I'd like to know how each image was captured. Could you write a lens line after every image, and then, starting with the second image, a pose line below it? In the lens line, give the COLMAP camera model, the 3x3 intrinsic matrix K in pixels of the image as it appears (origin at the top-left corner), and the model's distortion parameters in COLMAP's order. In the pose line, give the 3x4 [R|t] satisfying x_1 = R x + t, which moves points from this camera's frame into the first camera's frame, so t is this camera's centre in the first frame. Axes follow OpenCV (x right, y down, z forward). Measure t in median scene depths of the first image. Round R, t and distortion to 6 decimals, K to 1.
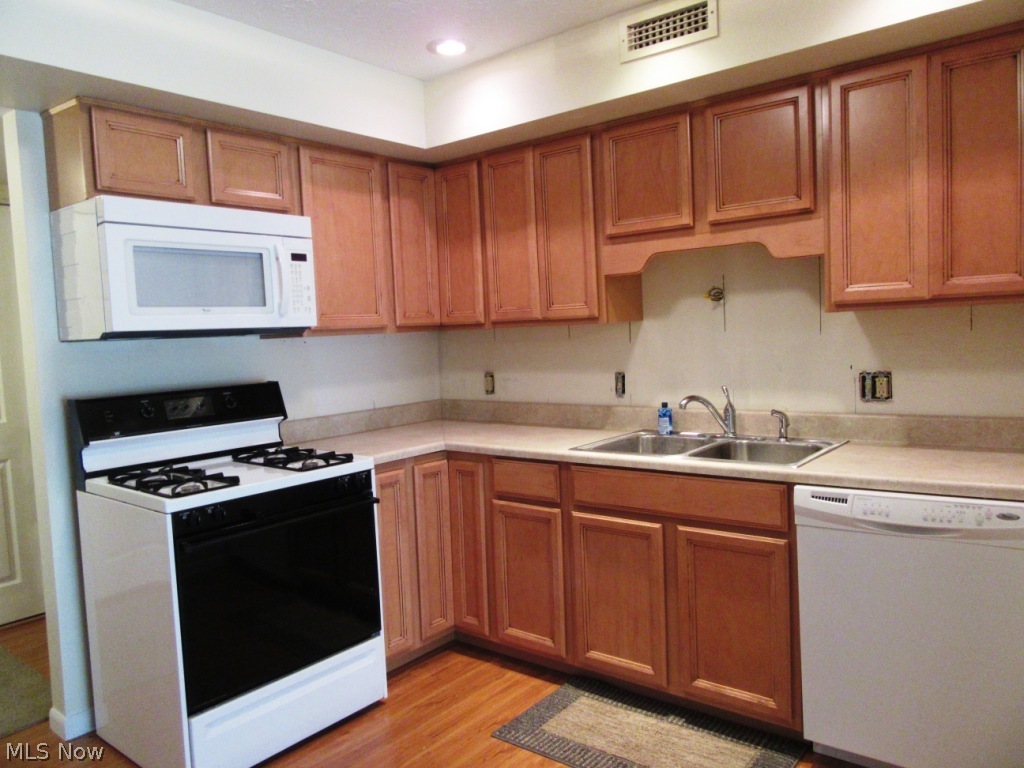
lens RADIAL K [[752.8, 0, 512.0], [0, 752.8, 384.0], [0, 0, 1]] dist [-0.001616, -0.004241]
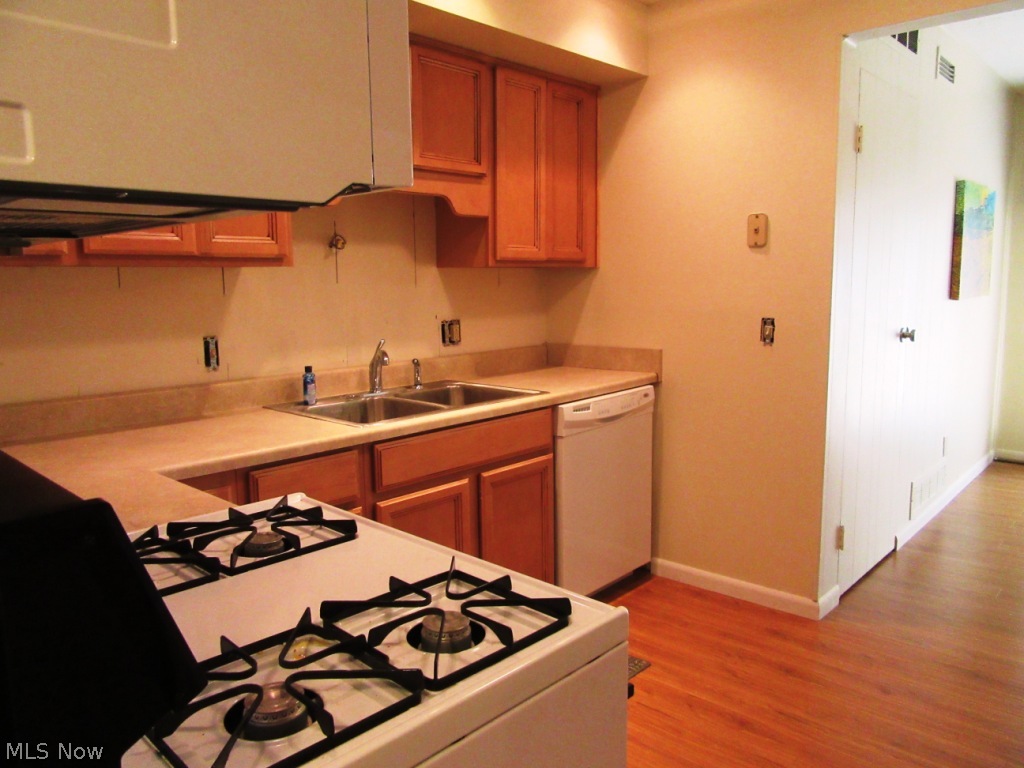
lens RADIAL K [[752.8, 0, 512.0], [0, 752.8, 384.0], [0, 0, 1]] dist [-0.001616, -0.004241]
pose [[0.076882, -0.096139, 0.992394, -0.727816], [0.081268, 0.992633, 0.089866, -0.015046], [-0.993723, 0.073741, 0.084129, 0.836097]]
